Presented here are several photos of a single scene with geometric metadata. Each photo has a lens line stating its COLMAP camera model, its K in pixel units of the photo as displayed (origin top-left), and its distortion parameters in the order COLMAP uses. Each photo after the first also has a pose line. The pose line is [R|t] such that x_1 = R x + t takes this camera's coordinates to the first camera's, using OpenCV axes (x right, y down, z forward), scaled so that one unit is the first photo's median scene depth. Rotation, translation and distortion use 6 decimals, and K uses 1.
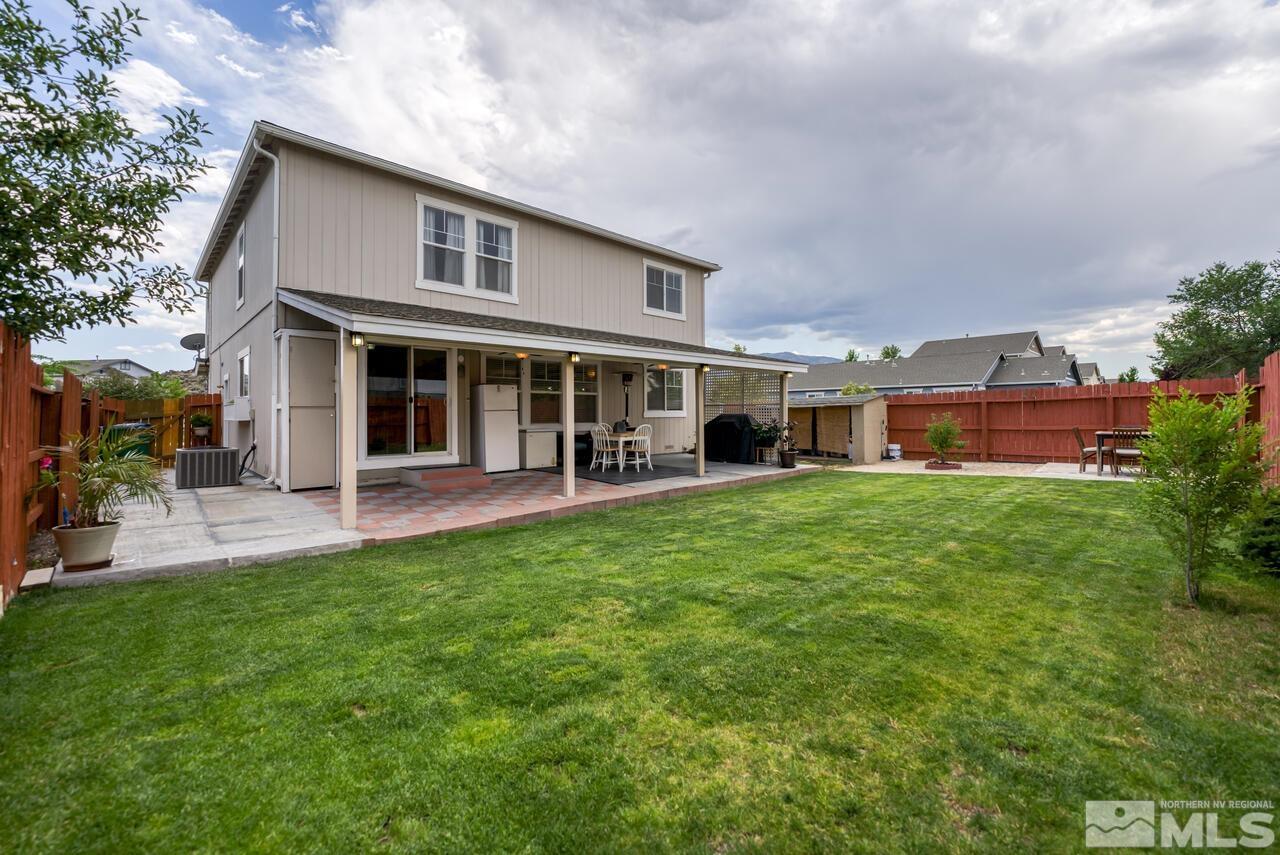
lens RADIAL K [[508.5, 0, 646.6], [0, 508.5, 424.4], [0, 0, 1]] dist [-0.001876, -0.000227]
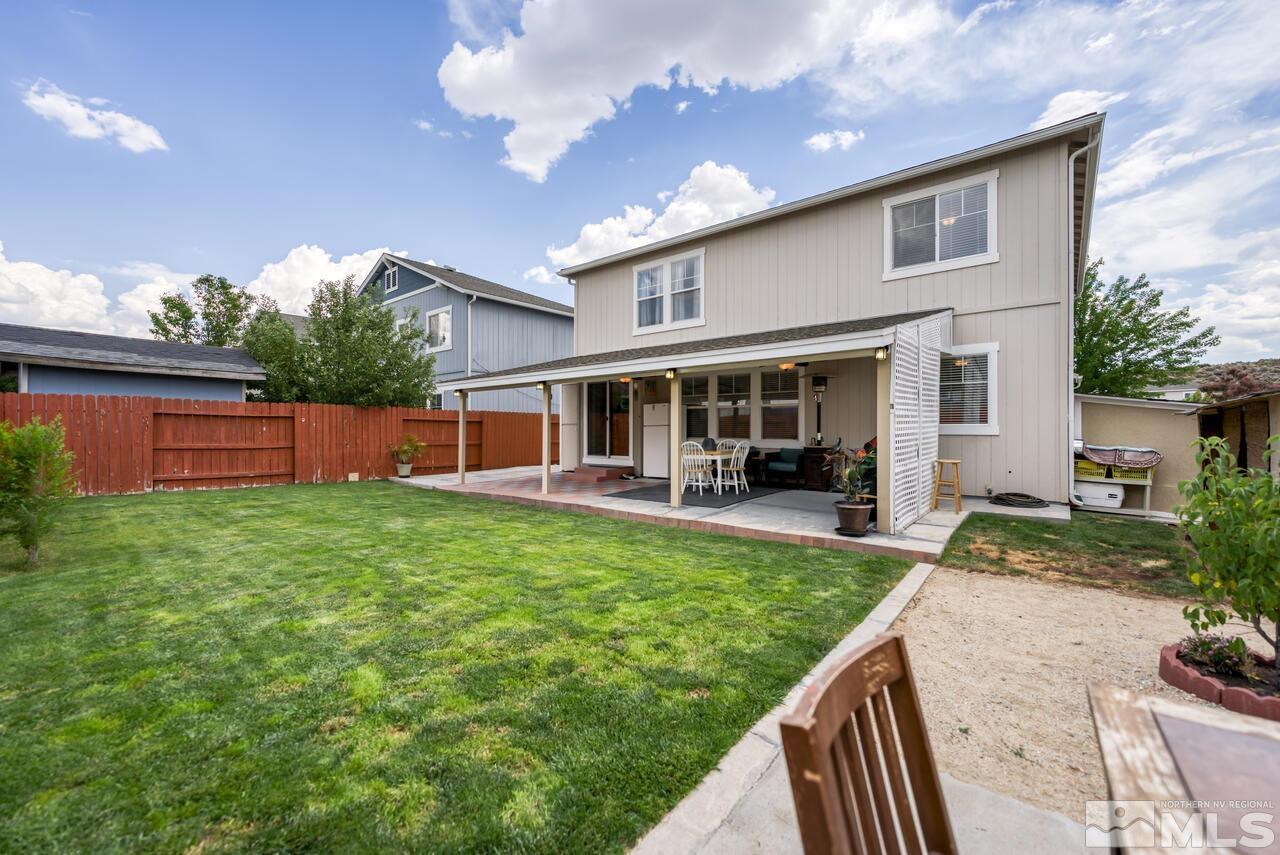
lens RADIAL K [[508.5, 0, 646.6], [0, 508.5, 424.4], [0, 0, 1]] dist [-0.001876, -0.000227]
pose [[0.130431, -0.000580, -0.991457, 0.818062], [-0.014302, 0.999895, -0.002467, -0.025521], [0.991354, 0.014501, 0.130409, 0.776911]]
